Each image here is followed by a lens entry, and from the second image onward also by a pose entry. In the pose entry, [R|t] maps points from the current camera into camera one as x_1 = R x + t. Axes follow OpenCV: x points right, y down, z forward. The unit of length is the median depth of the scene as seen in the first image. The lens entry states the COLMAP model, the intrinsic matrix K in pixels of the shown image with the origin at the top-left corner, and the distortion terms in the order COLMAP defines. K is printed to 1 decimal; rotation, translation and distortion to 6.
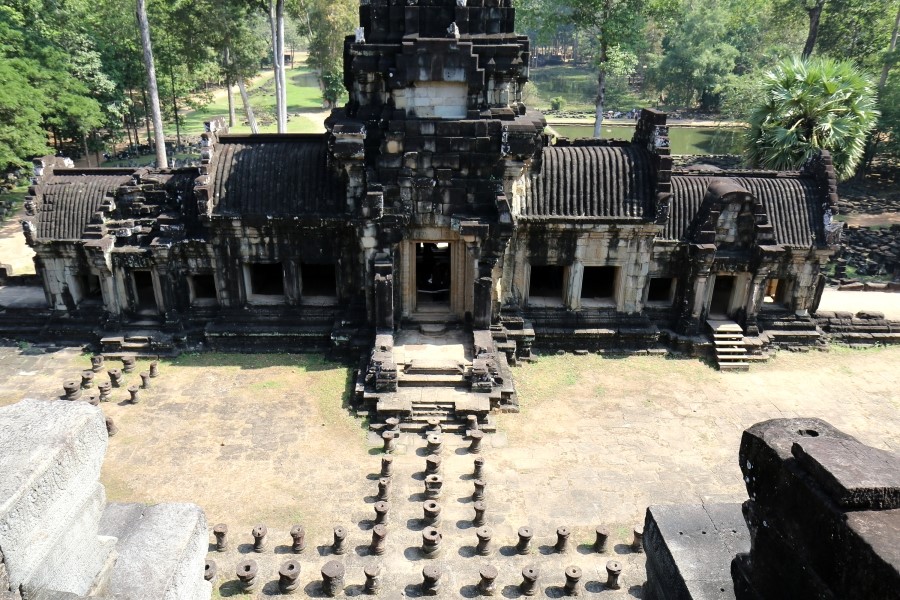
lens RADIAL K [[693.6, 0, 441.3], [0, 693.6, 299.4], [0, 0, 1]] dist [-0.104888, 0.095978]
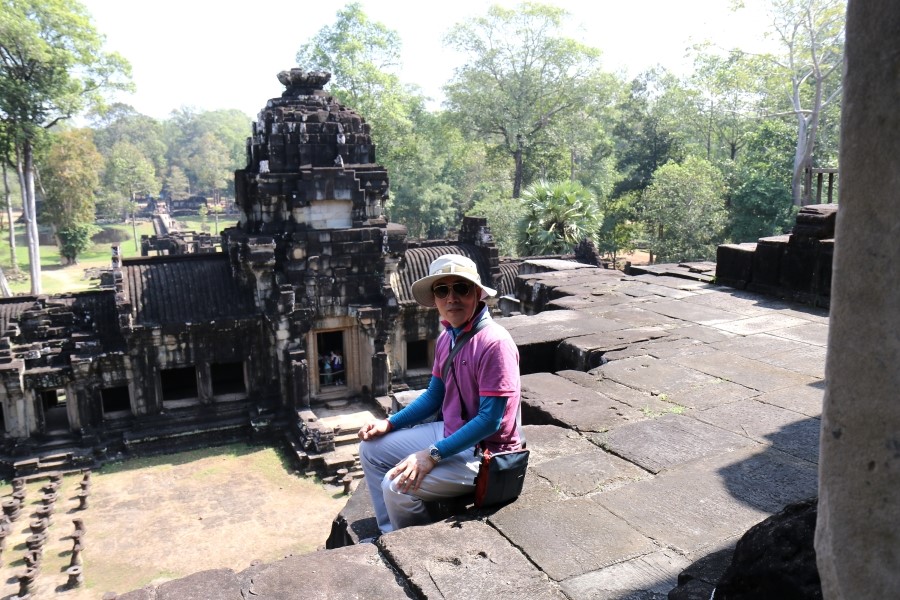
lens RADIAL K [[693.6, 0, 447.6], [0, 693.6, 297.2], [0, 0, 1]] dist [-0.104888, 0.095978]
pose [[0.914348, -0.092523, 0.394217, -0.292722], [0.172819, 0.969593, -0.173273, 0.103624], [-0.366199, 0.226560, 0.902535, -0.171571]]
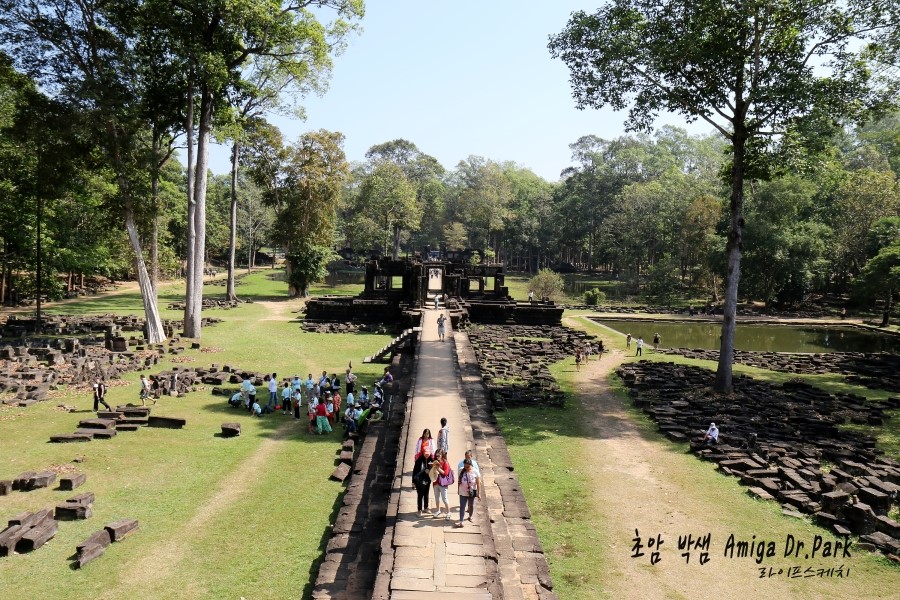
lens RADIAL K [[693.6, 0, 442.6], [0, 693.6, 302.4], [0, 0, 1]] dist [-0.104888, 0.095978]
pose [[0.999791, 0.019365, 0.006593, -0.024869], [-0.016339, 0.949864, -0.312236, -0.190325], [-0.012309, 0.312063, 0.949982, 1.441570]]
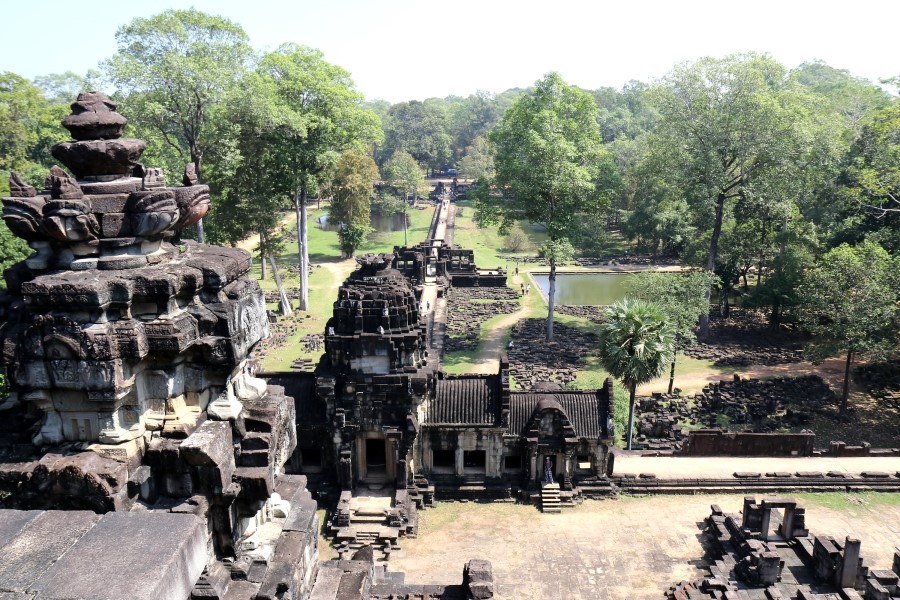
lens RADIAL K [[693.6, 0, 448.2], [0, 693.6, 303.9], [0, 0, 1]] dist [-0.104888, 0.095978]
pose [[0.999533, -0.009077, -0.029162, 0.227565], [0.004795, 0.989613, -0.143680, -0.166546], [0.030163, 0.143474, 0.989194, -0.775863]]
